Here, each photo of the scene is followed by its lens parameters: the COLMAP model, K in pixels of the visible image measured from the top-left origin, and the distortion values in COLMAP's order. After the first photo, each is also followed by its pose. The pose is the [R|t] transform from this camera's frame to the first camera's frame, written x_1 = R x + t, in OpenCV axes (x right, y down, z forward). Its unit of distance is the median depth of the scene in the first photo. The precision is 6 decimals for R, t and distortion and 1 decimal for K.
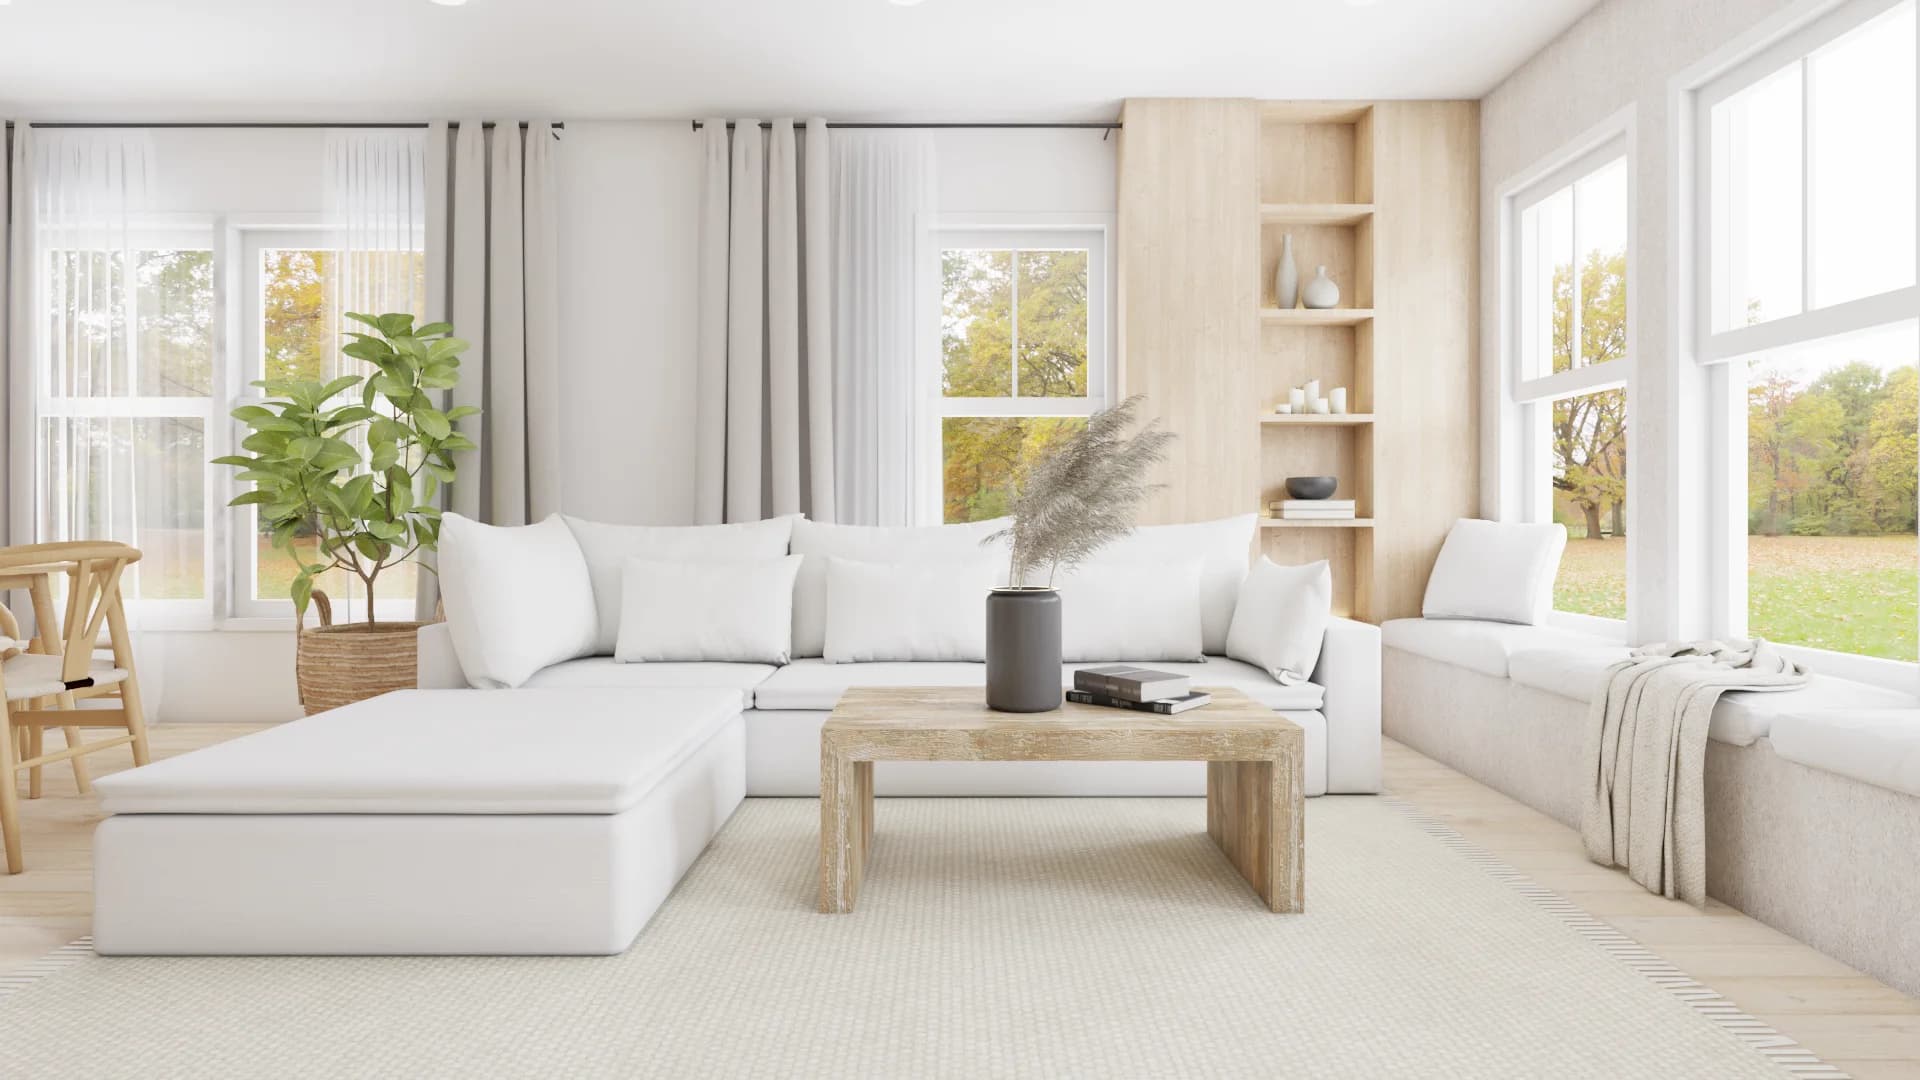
lens RADIAL K [[980.1, 0, 955.0], [0, 980.1, 515.8], [0, 0, 1]] dist [0.000150, -0.000305]
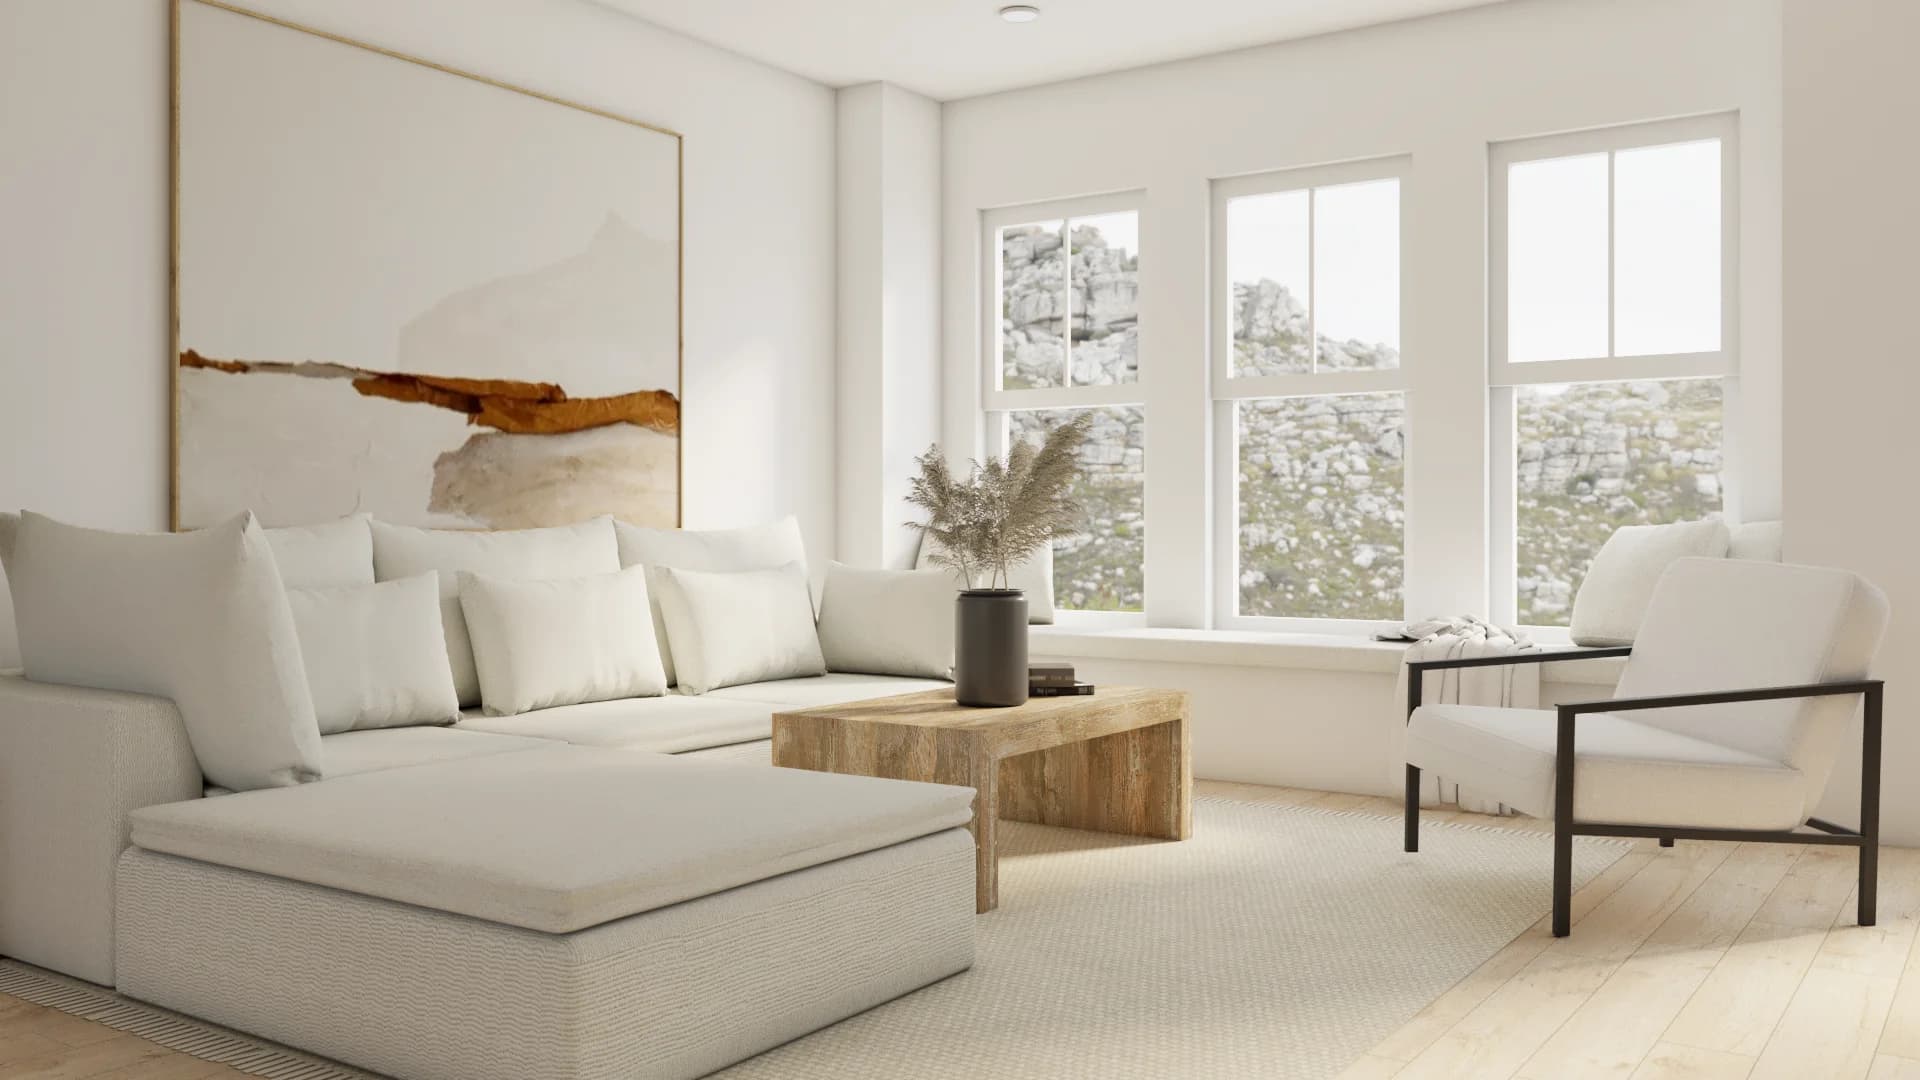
lens RADIAL K [[1624.4, 0, 960.6], [0, 1624.4, 507.9], [0, 0, 1]] dist [0.007937, -0.002375]
pose [[0.551059, 0.009320, 0.834414, -1.366766], [-0.002386, 0.999951, -0.009594, 0.004535], [-0.834463, 0.003296, 0.551054, 0.084987]]
